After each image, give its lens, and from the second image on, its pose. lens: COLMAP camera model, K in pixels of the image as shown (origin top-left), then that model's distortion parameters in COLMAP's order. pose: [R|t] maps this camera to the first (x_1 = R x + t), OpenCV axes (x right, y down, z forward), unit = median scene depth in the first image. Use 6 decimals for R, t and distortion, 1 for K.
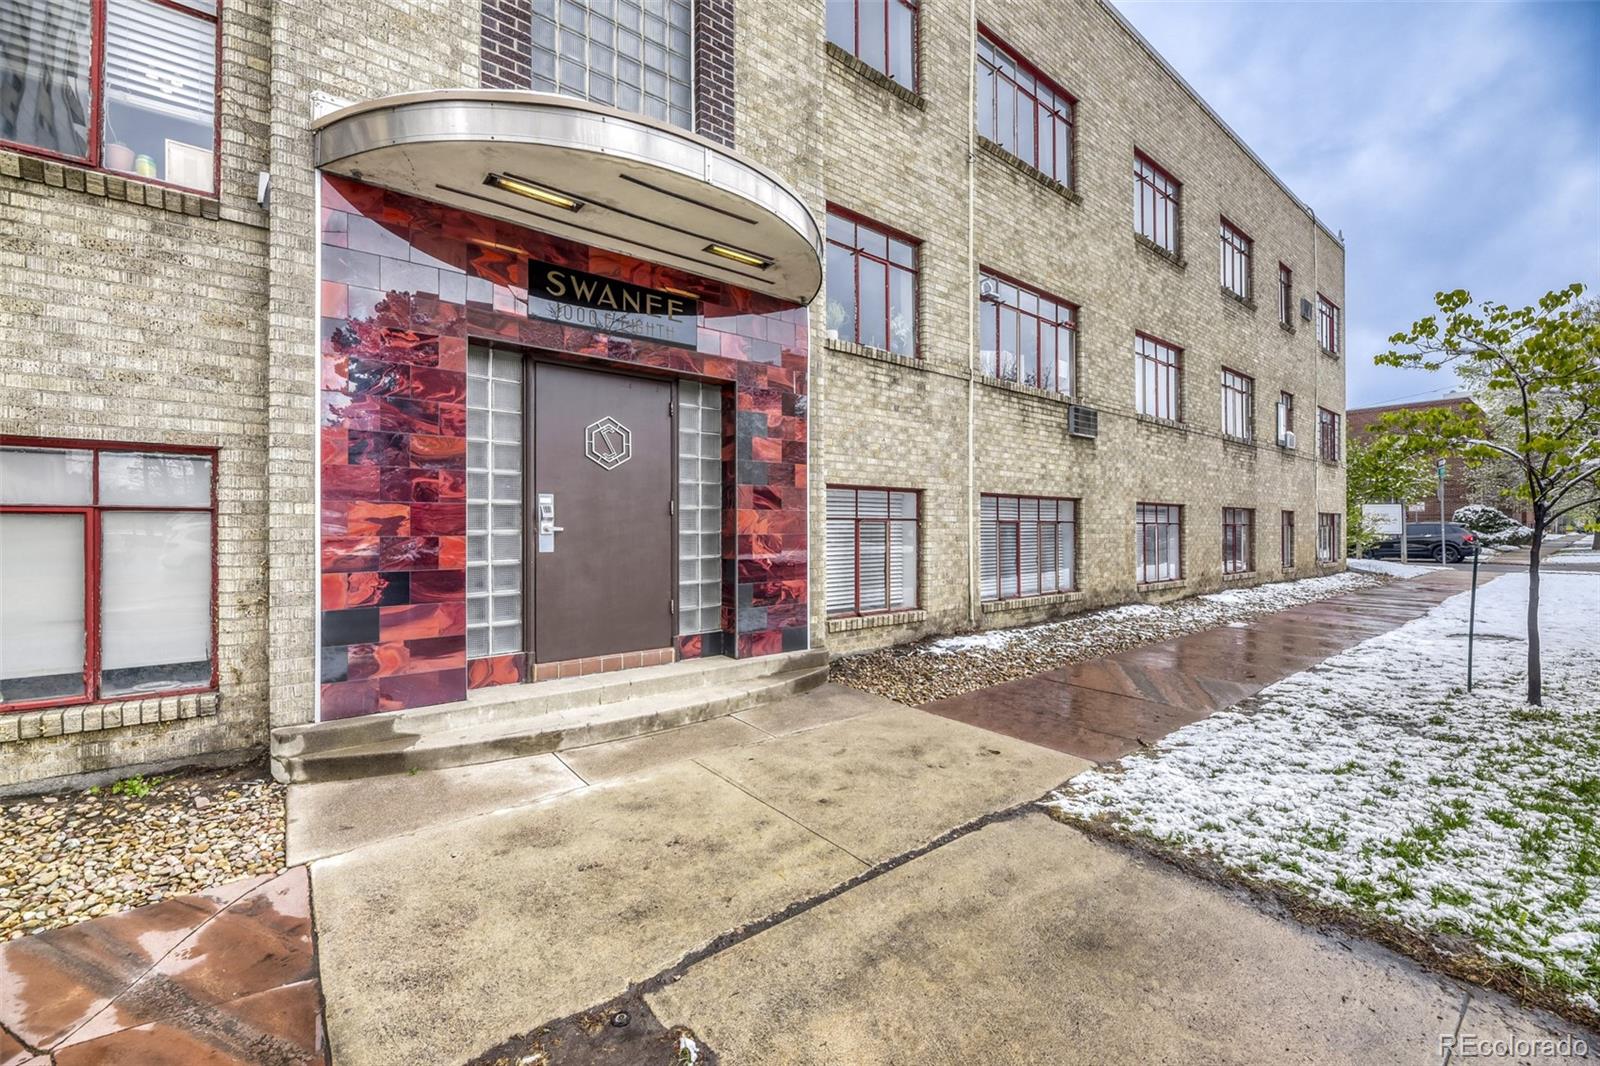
lens RADIAL K [[649.3, 0, 801.7], [0, 649.3, 524.6], [0, 0, 1]] dist [0.000259, -0.001101]
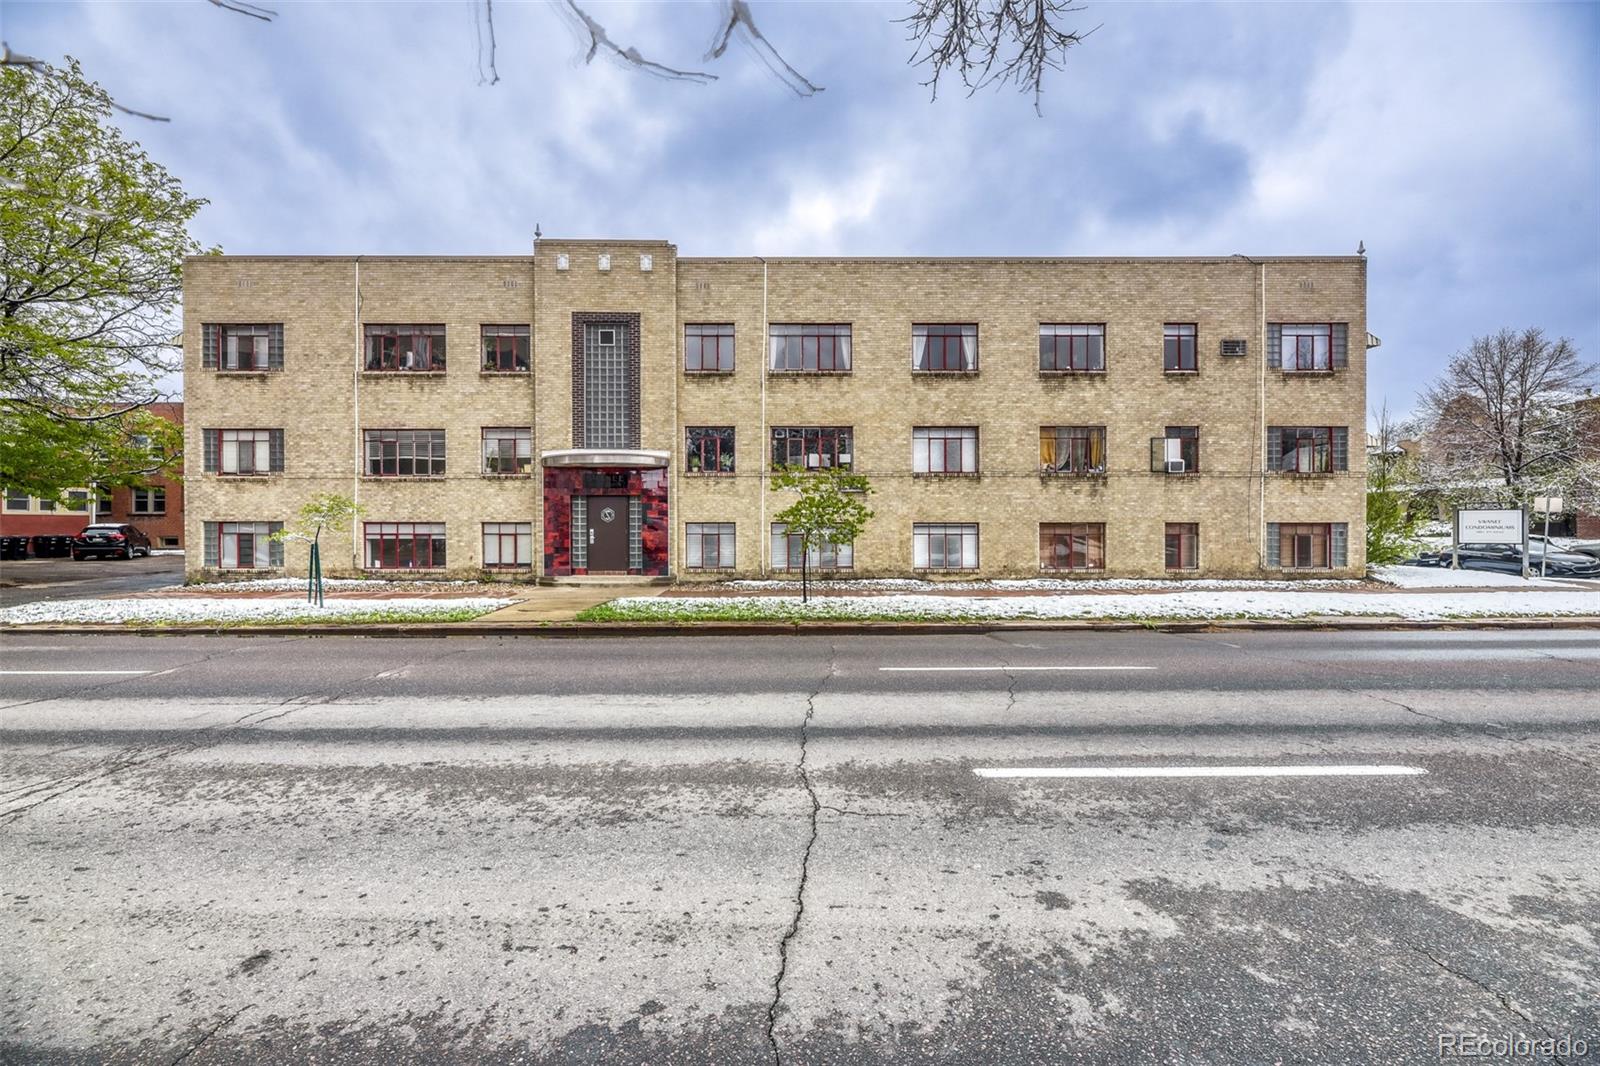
lens RADIAL K [[649.3, 0, 800.6], [0, 649.3, 537.7], [0, 0, 1]] dist [0.000259, -0.001101]
pose [[0.782988, -0.000900, -0.622036, 3.121542], [0.004183, 0.999984, 0.003818, -0.003574], [0.622022, -0.005591, 0.782980, -1.344636]]
